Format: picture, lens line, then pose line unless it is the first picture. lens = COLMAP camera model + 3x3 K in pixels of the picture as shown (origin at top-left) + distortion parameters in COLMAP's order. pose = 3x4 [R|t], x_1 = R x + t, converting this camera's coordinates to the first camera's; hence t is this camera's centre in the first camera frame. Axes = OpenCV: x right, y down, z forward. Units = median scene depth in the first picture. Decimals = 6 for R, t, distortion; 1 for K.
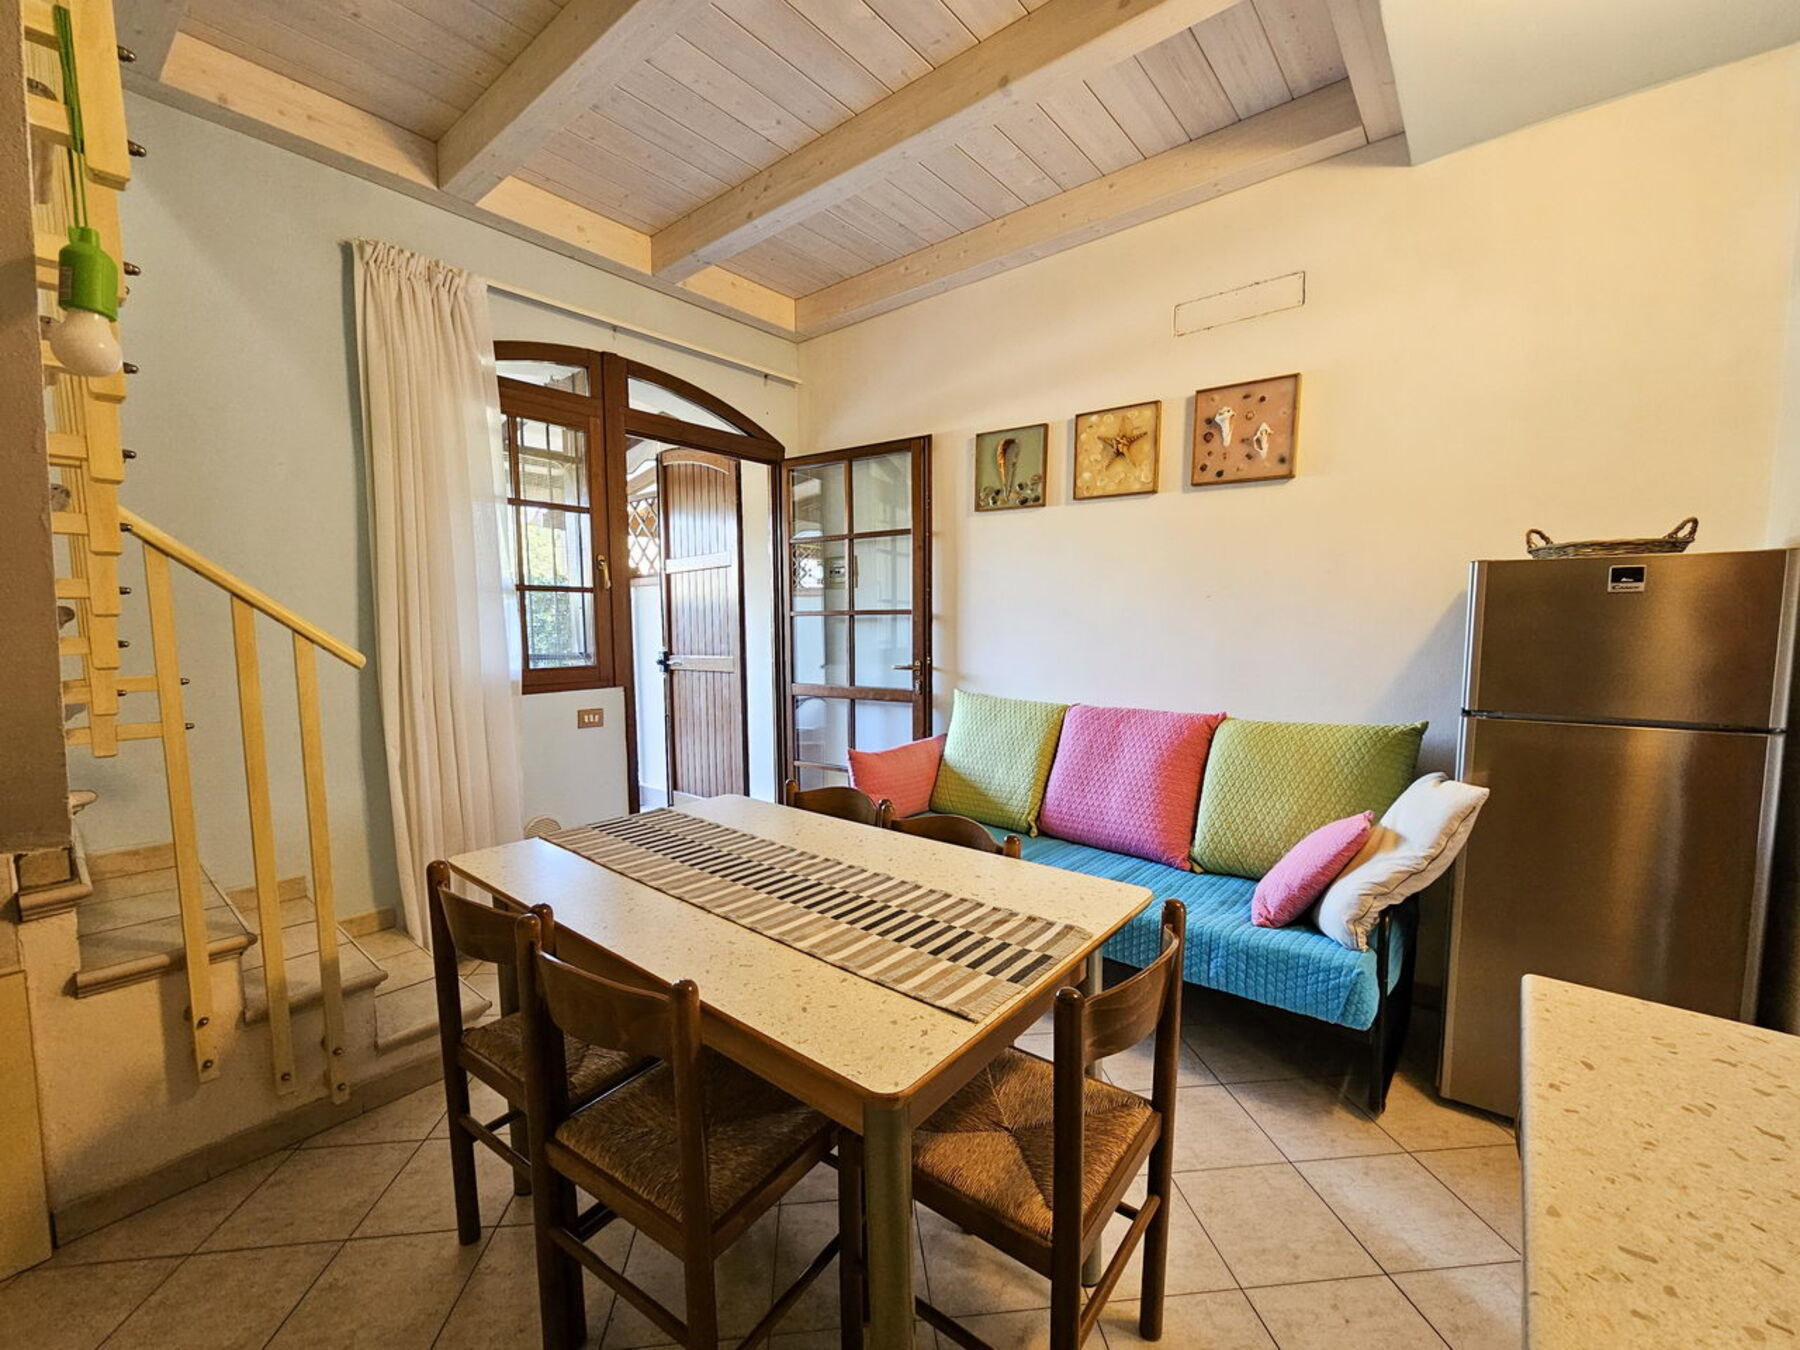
lens RADIAL K [[741.7, 0, 902.0], [0, 741.7, 686.4], [0, 0, 1]] dist [0.003521, -0.001039]
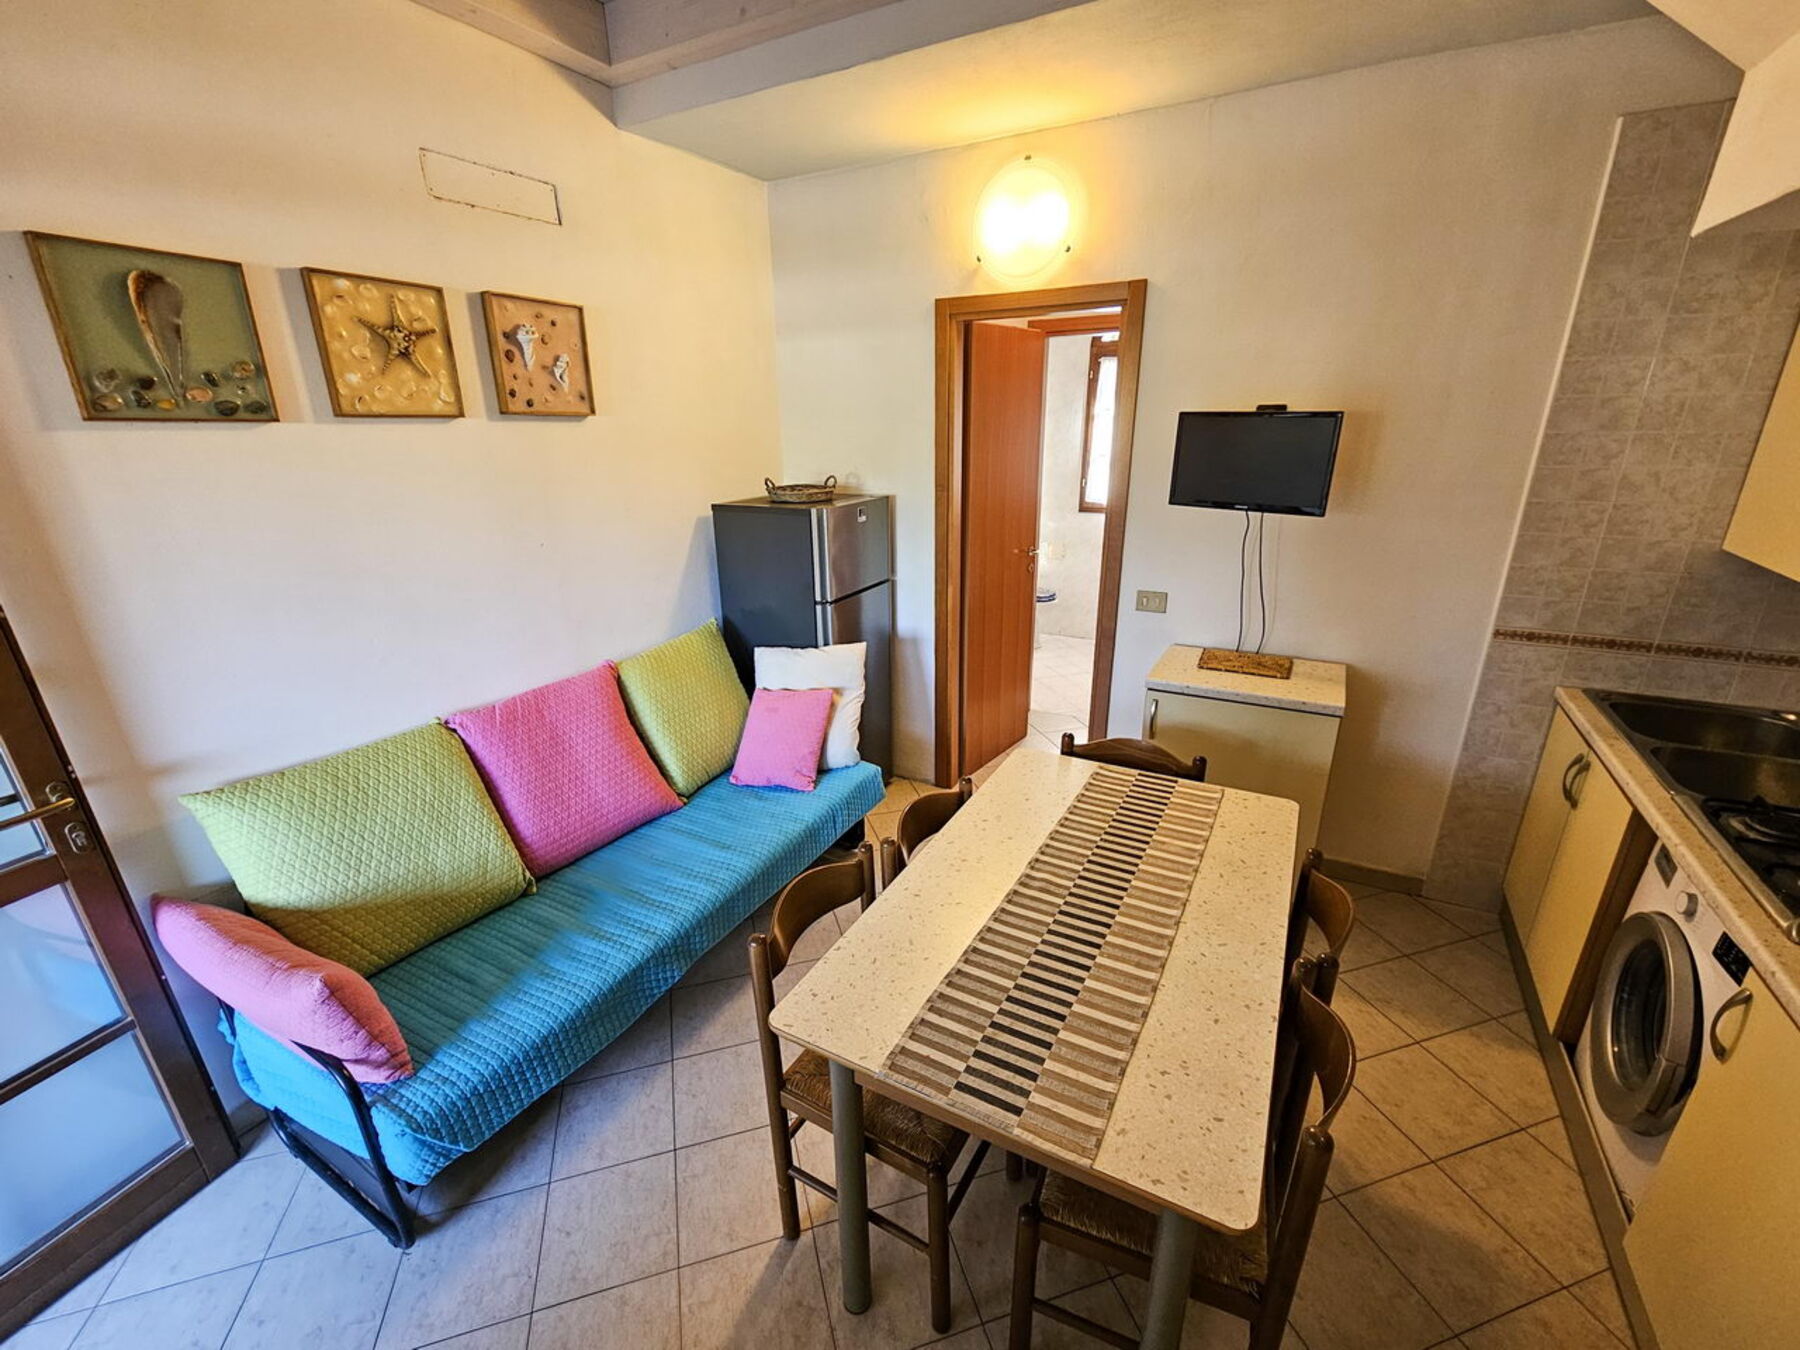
lens RADIAL K [[741.7, 0, 898.1], [0, 741.7, 680.3], [0, 0, 1]] dist [0.003521, -0.001039]
pose [[-0.177984, -0.317772, 0.931312, -0.521506], [0.108745, 0.934275, 0.339565, -0.214350], [-0.978006, 0.161713, -0.131730, 0.689956]]
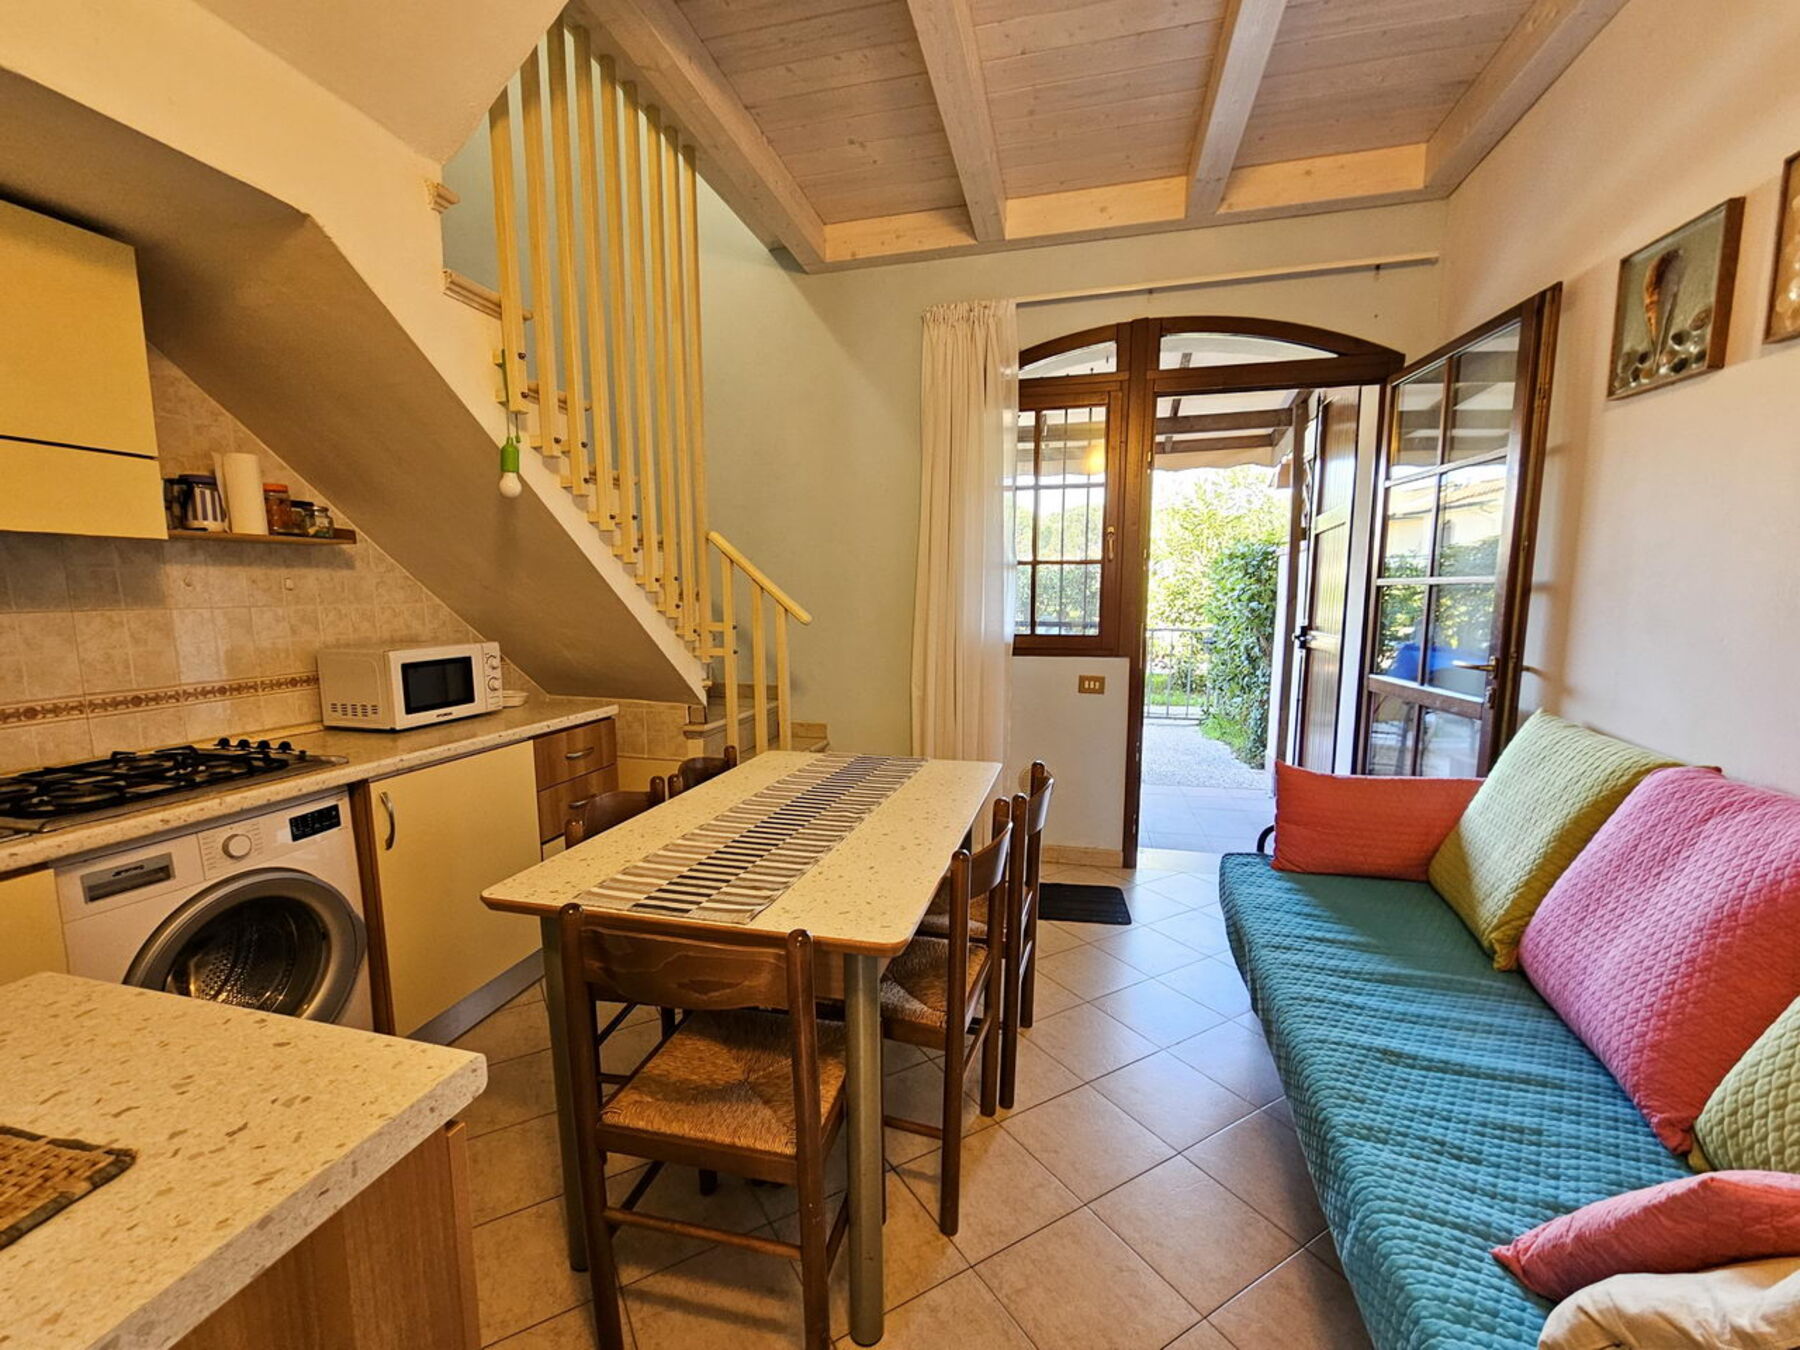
lens RADIAL K [[765.2, 0, 878.9], [0, 765.2, 706.1], [0, 0, 1]] dist [-0.010886, -0.001062]
pose [[0.412181, 0.136578, -0.900807, 0.483071], [-0.075945, 0.990410, 0.115414, -0.032397], [0.907931, 0.020840, 0.418600, 0.293377]]
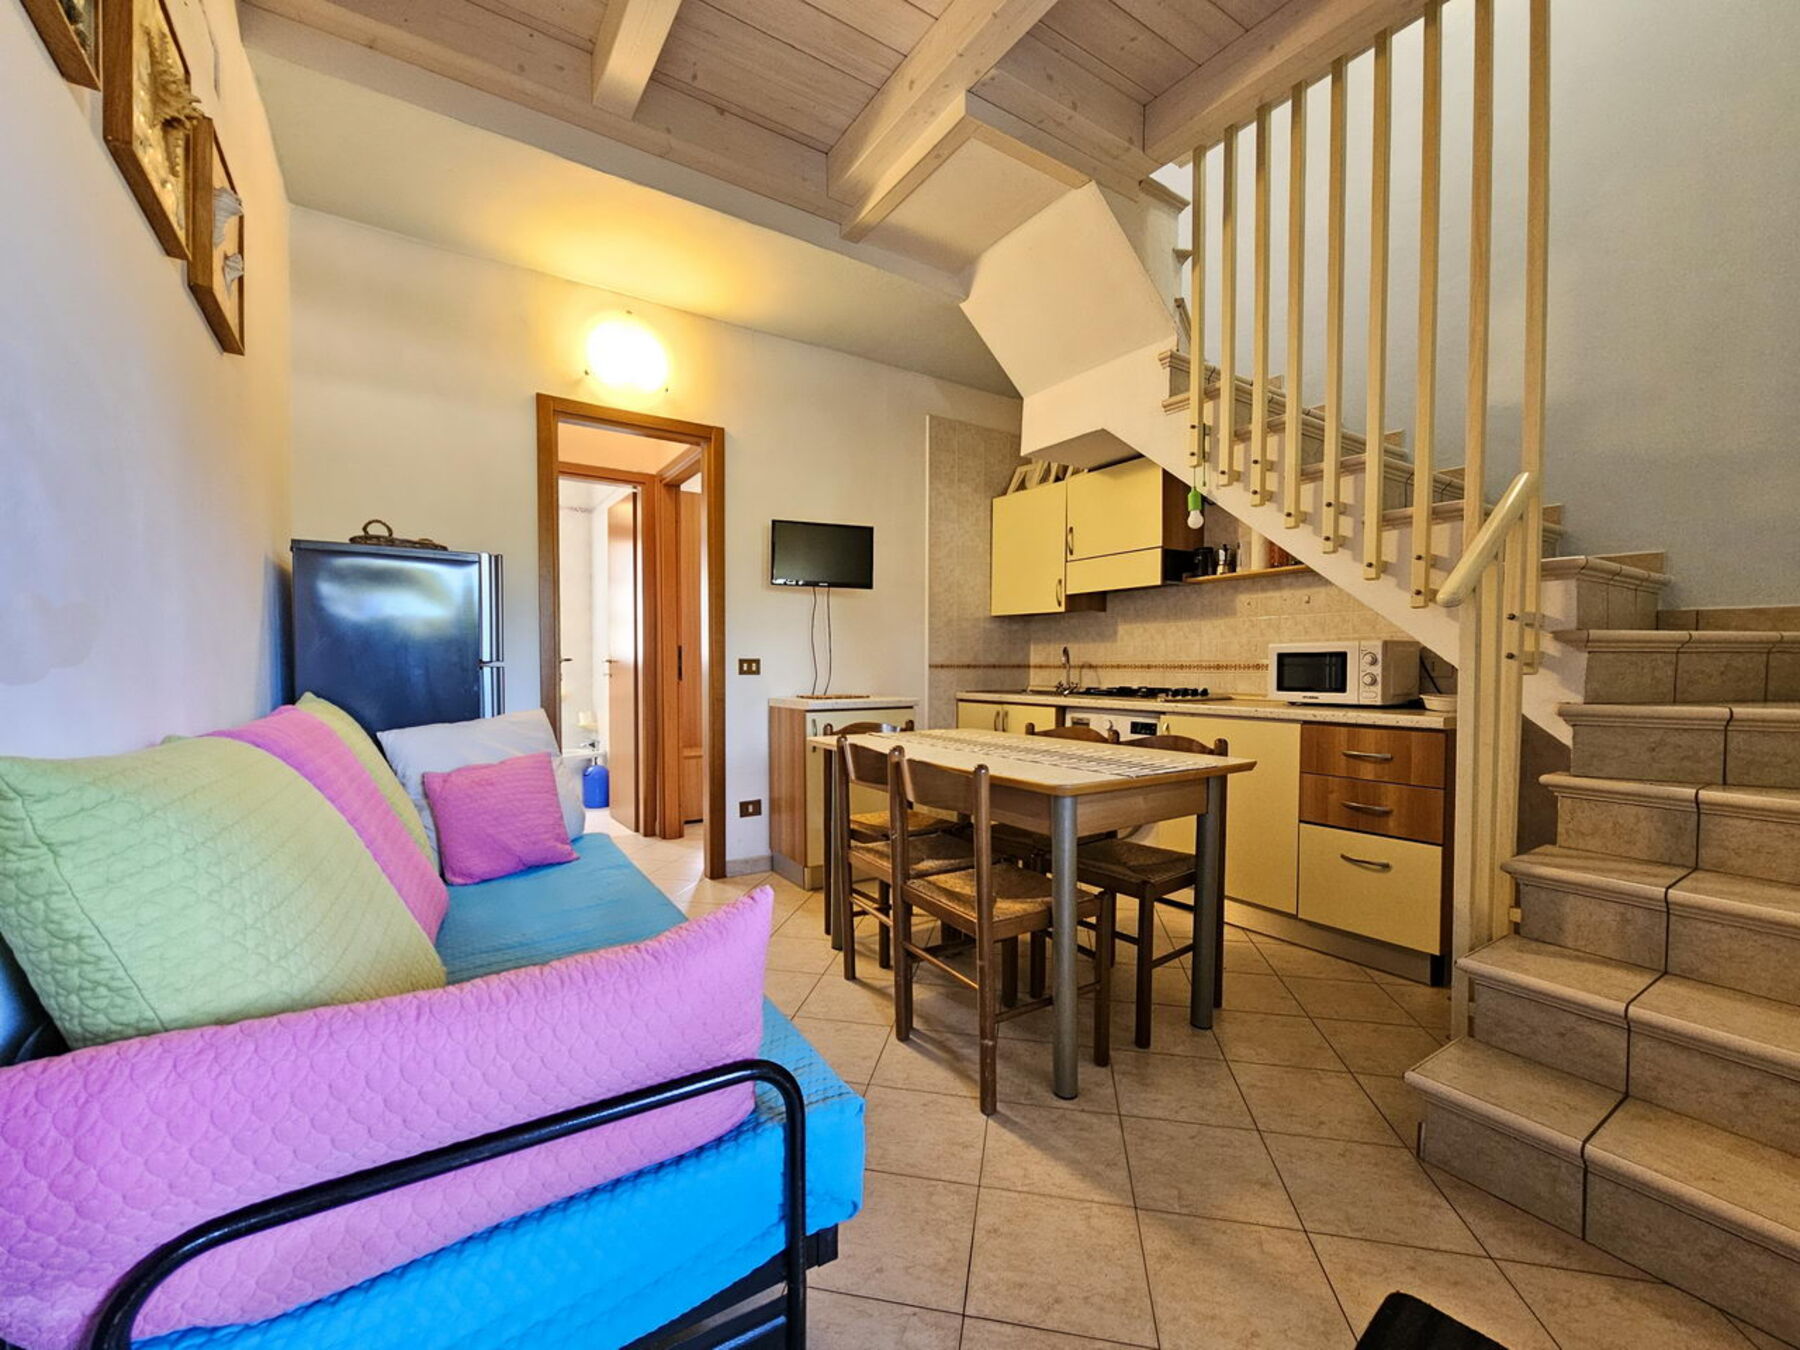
lens RADIAL K [[741.7, 0, 882.6], [0, 741.7, 677.6], [0, 0, 1]] dist [0.003521, -0.001039]
pose [[-0.951897, 0.000242, 0.306419, -0.208991], [0.031553, 0.994761, 0.097235, -0.032106], [-0.304790, 0.102226, -0.946918, 1.307283]]
